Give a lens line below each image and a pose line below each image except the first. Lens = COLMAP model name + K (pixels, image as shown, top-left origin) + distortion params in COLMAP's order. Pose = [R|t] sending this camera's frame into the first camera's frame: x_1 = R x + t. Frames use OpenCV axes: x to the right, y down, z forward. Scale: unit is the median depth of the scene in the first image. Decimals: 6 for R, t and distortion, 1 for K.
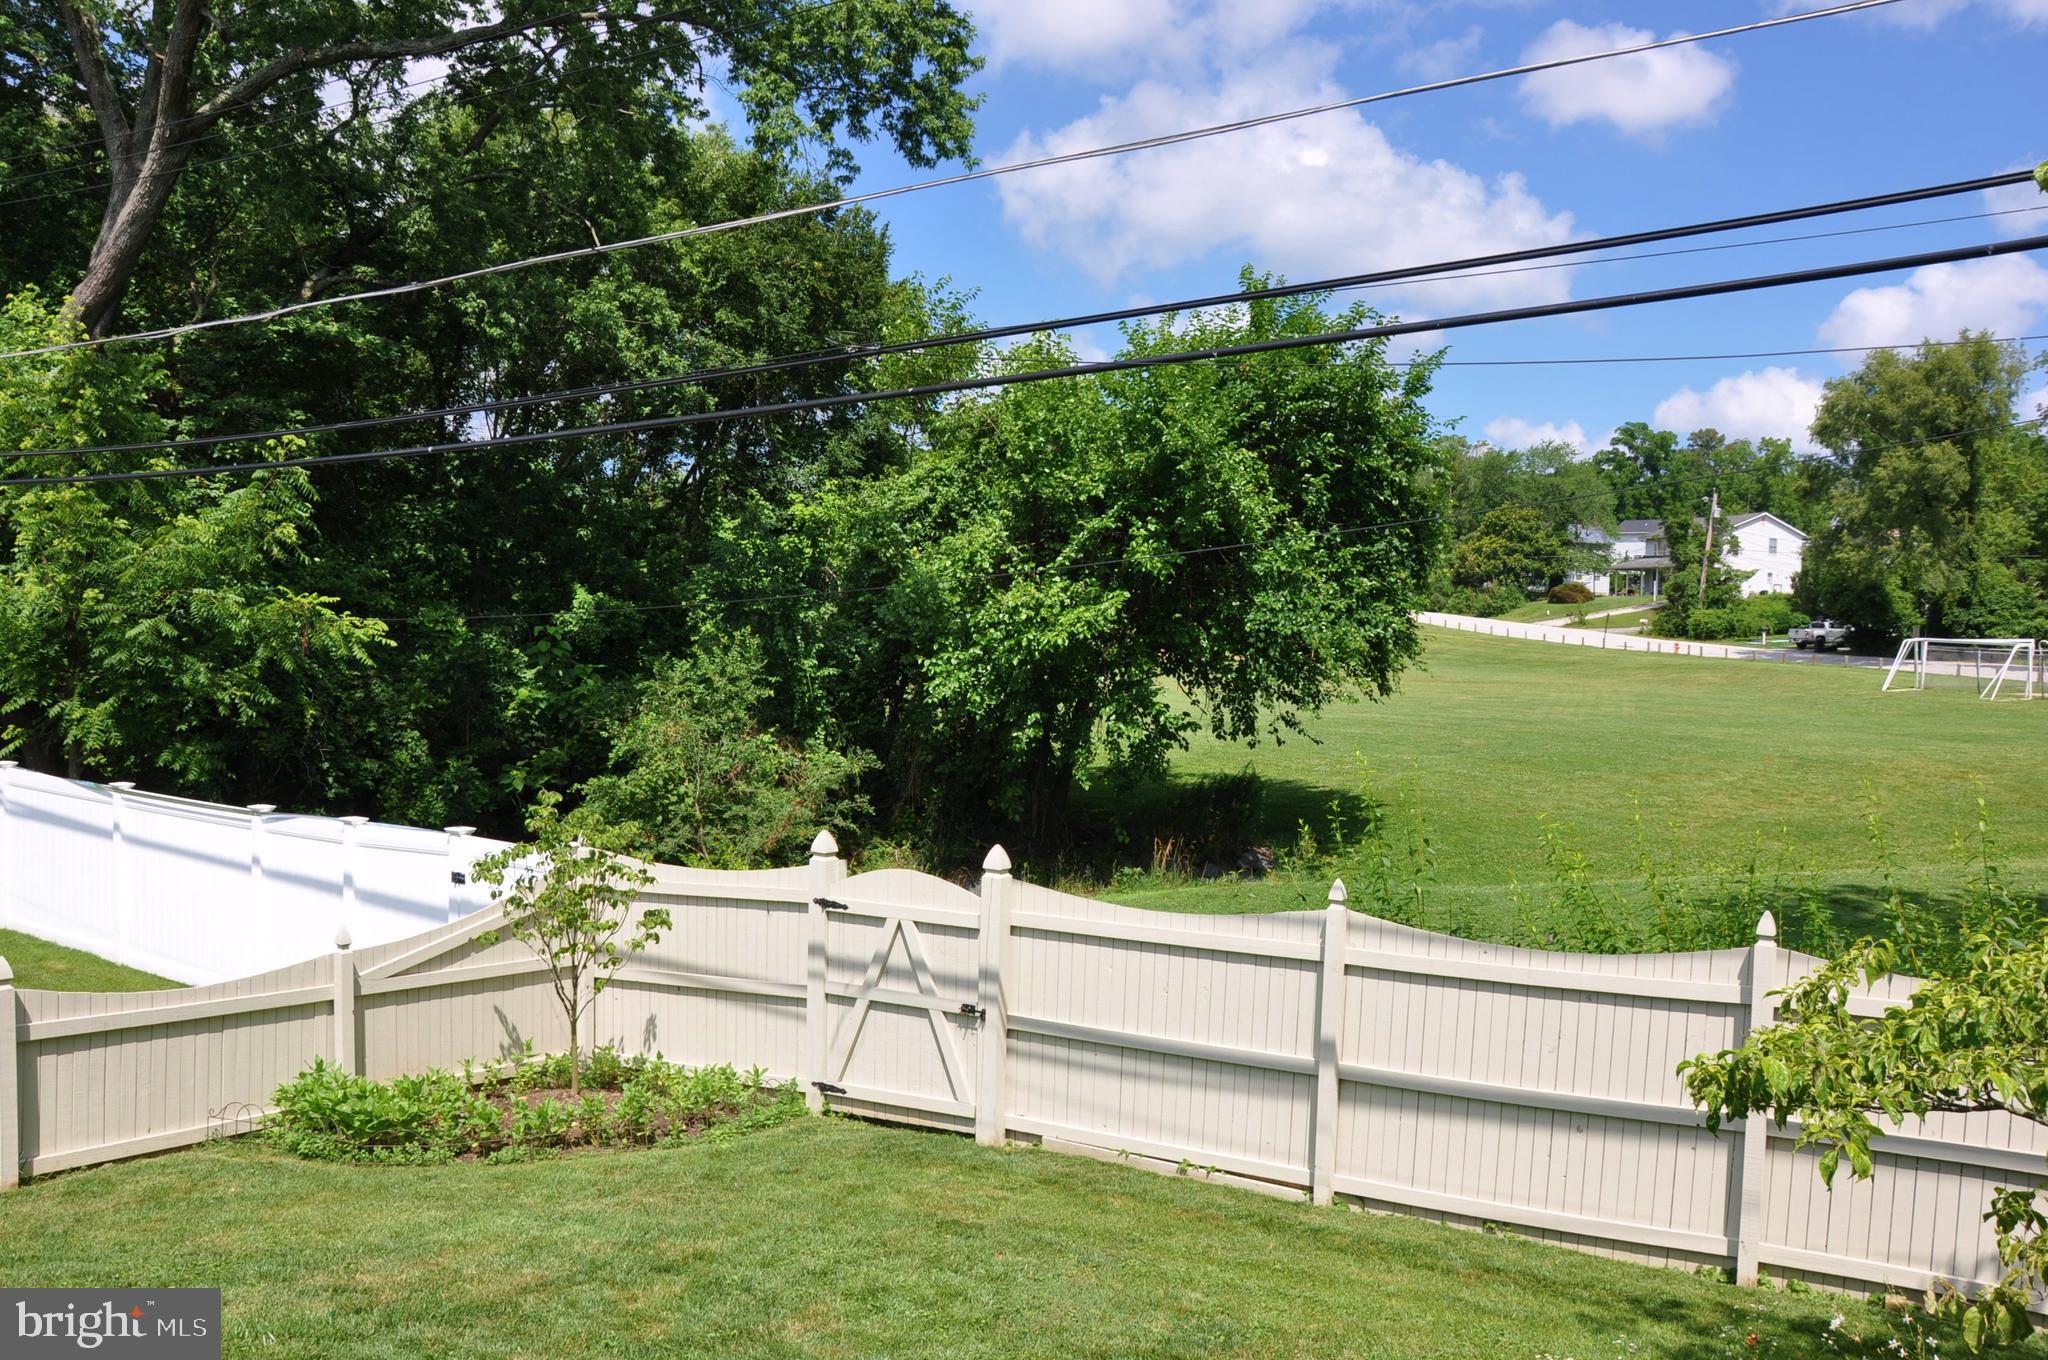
lens RADIAL K [[1579.7, 0, 1016.5], [0, 1579.7, 685.8], [0, 0, 1]] dist [-0.147737, 0.127507]
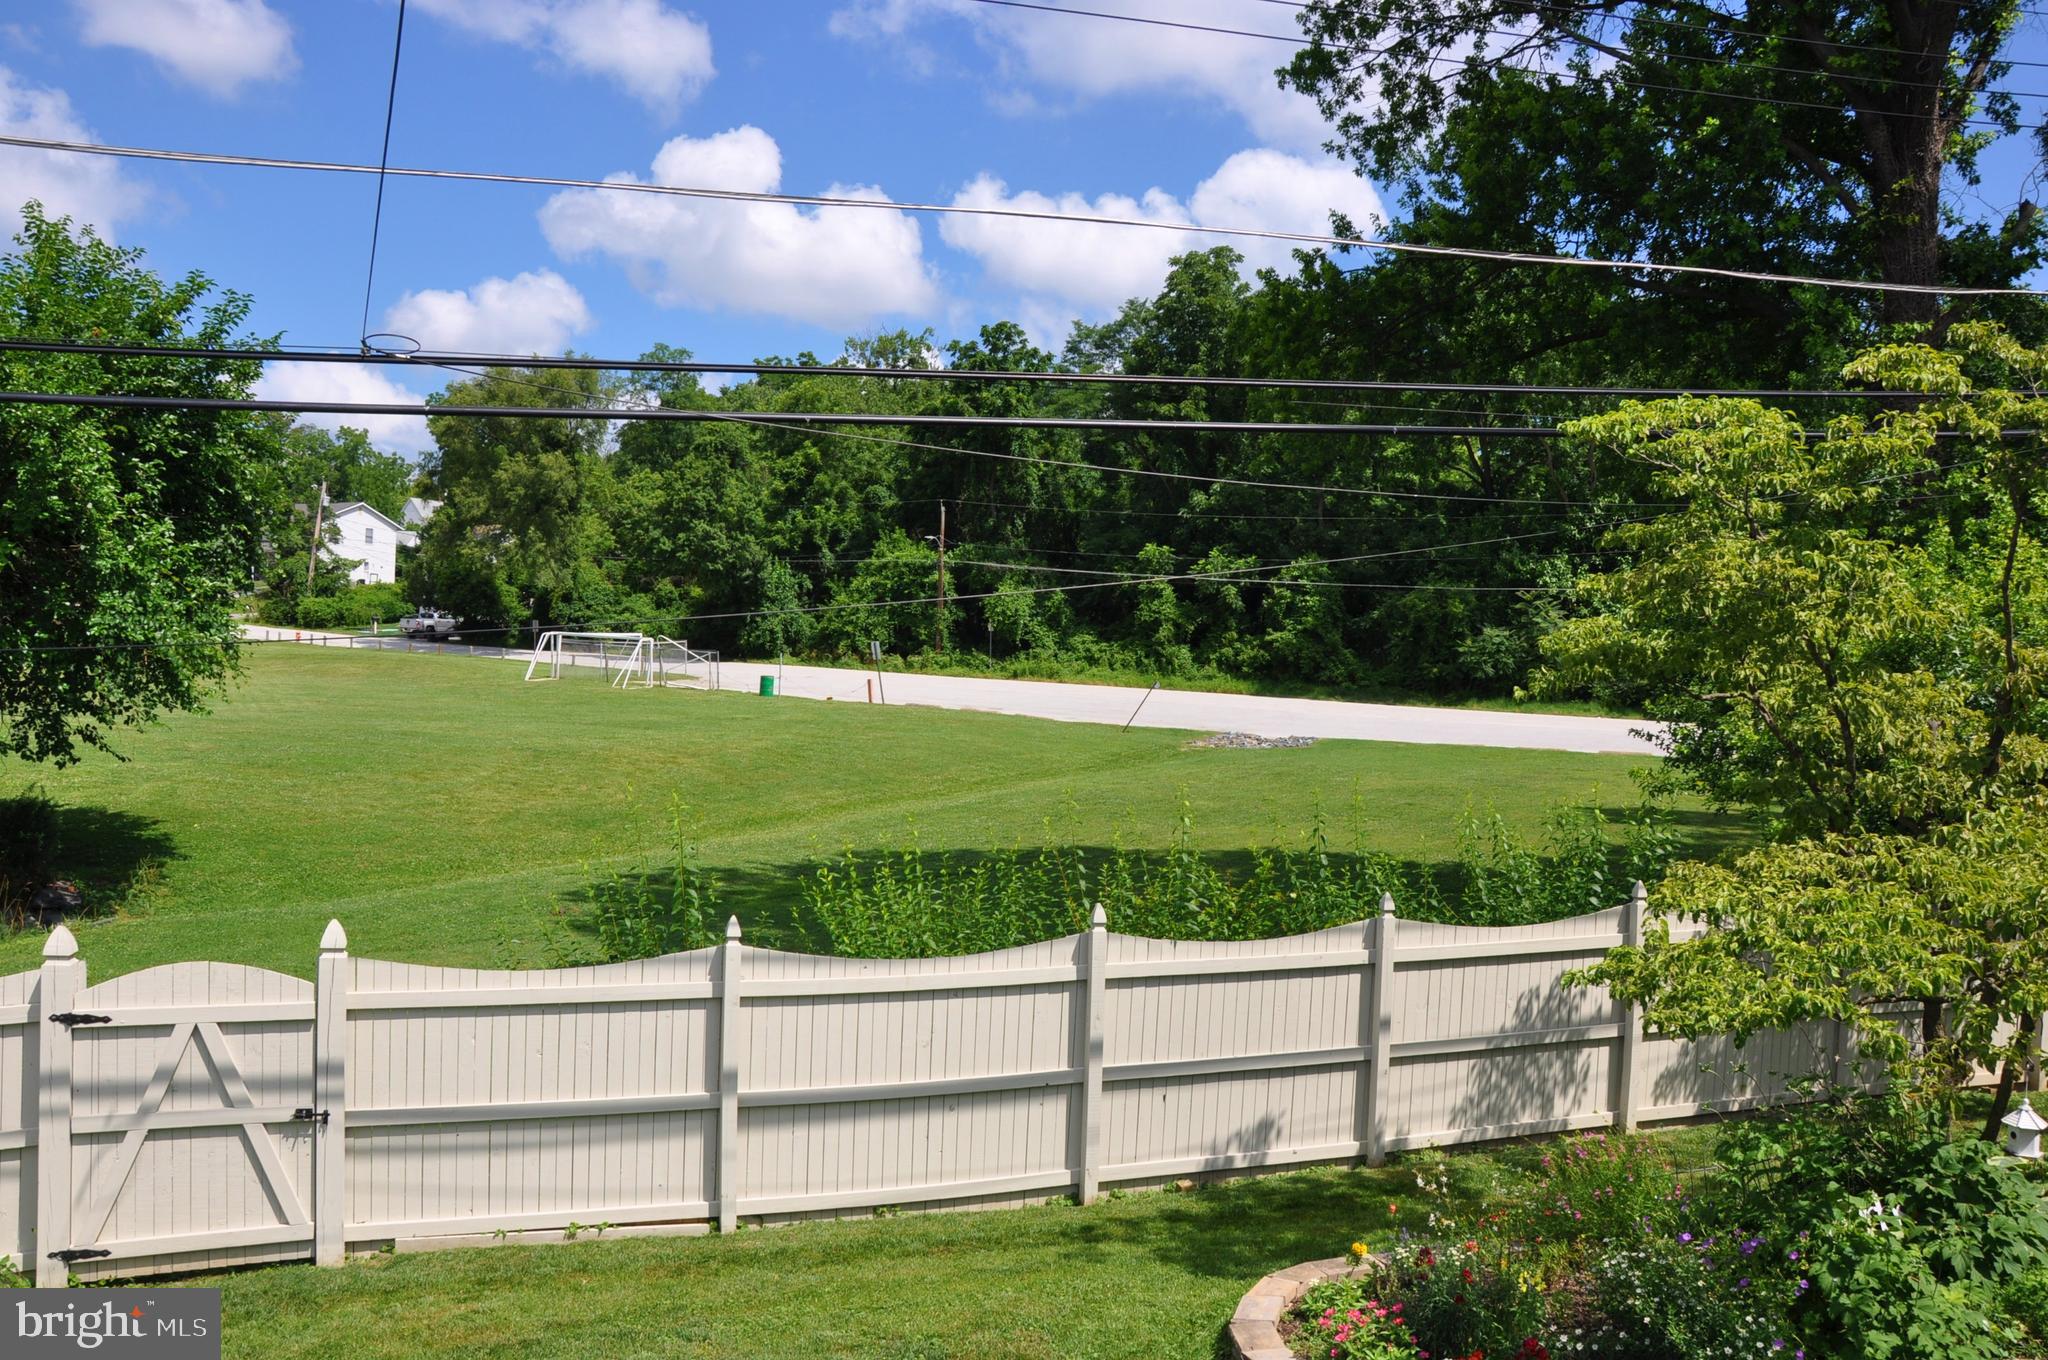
lens RADIAL K [[1579.7, 0, 1016.5], [0, 1579.7, 685.8], [0, 0, 1]] dist [-0.147737, 0.127507]
pose [[0.664268, -0.013789, 0.747367, -0.385940], [0.008371, 0.999904, 0.011008, -0.033624], [-0.747448, -0.001056, 0.664320, 0.150291]]
